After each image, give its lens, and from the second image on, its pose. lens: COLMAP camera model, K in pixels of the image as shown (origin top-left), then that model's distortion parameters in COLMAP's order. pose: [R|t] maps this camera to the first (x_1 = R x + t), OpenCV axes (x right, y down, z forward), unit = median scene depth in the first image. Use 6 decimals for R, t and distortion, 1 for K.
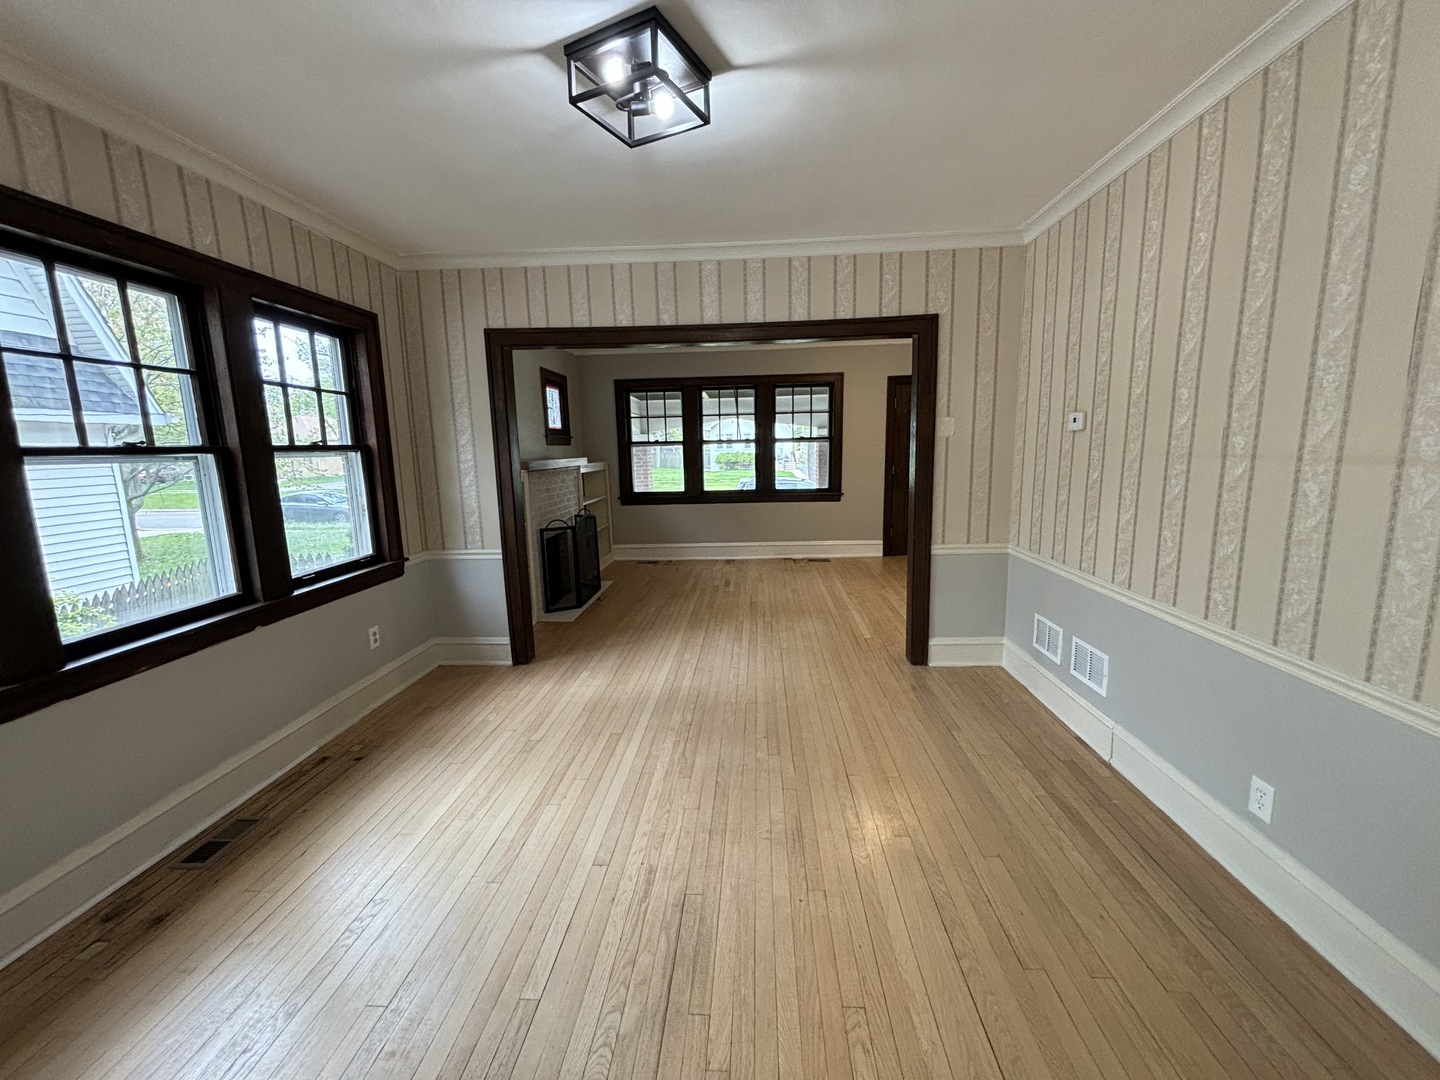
lens RADIAL K [[578.1, 0, 723.1], [0, 578.1, 538.5], [0, 0, 1]] dist [-0.001232, 0.003491]
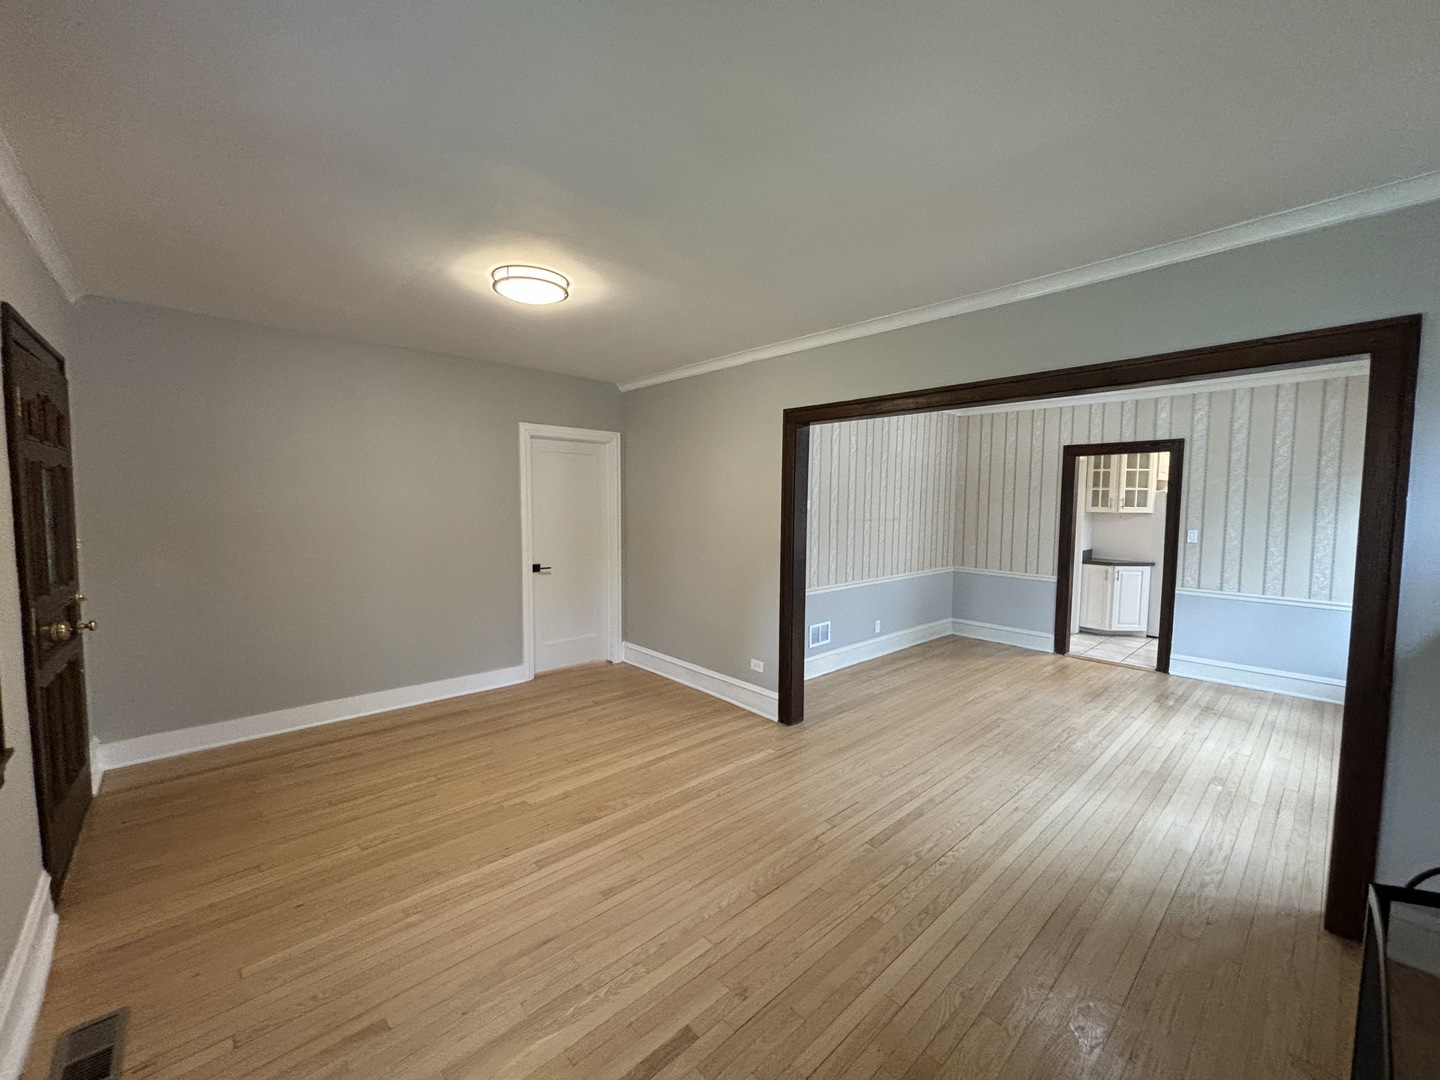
lens RADIAL K [[578.1, 0, 724.7], [0, 578.1, 534.4], [0, 0, 1]] dist [-0.001232, 0.003491]
pose [[-0.722131, -0.027425, 0.691213, -0.294989], [0.117424, 0.979853, 0.161553, -0.304112], [-0.681718, 0.197827, -0.704362, 1.723036]]
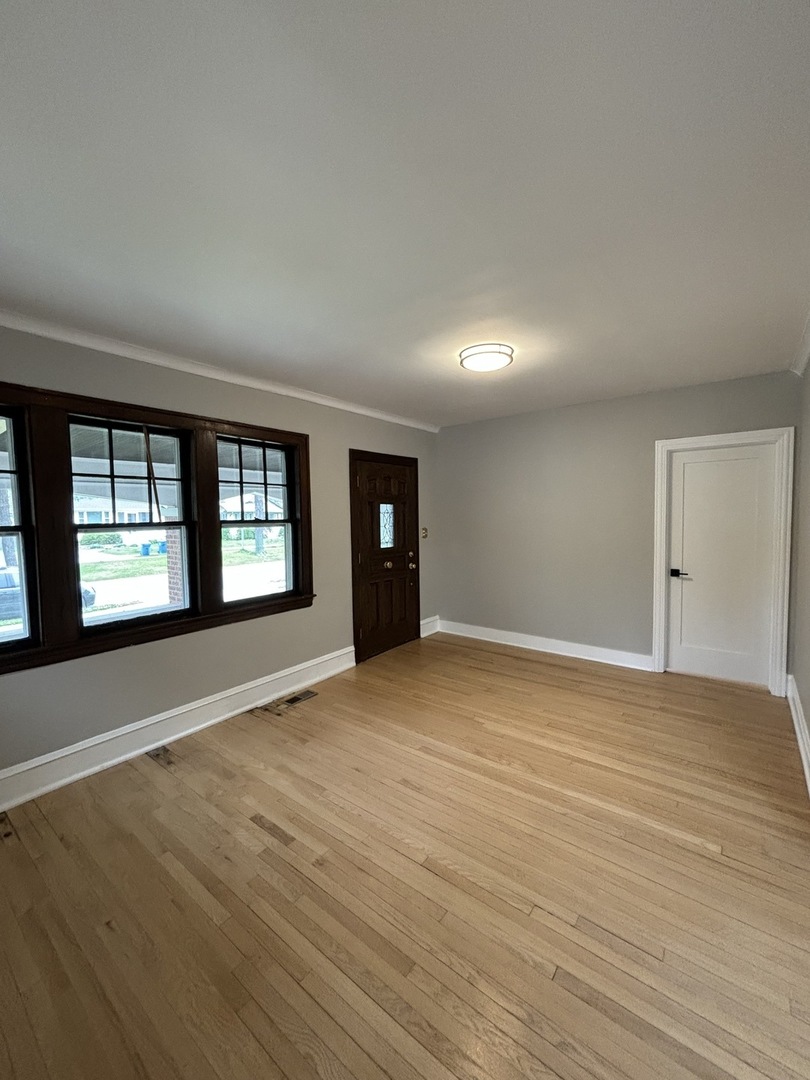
lens RADIAL K [[433.6, 0, 403.8], [0, 433.6, 541.7], [0, 0, 1]] dist [-0.001232, 0.003491]
pose [[0.564972, -0.039908, 0.824144, -0.326711], [0.135715, 0.989720, -0.045110, -0.188467], [-0.813872, 0.137335, 0.564581, 1.057634]]
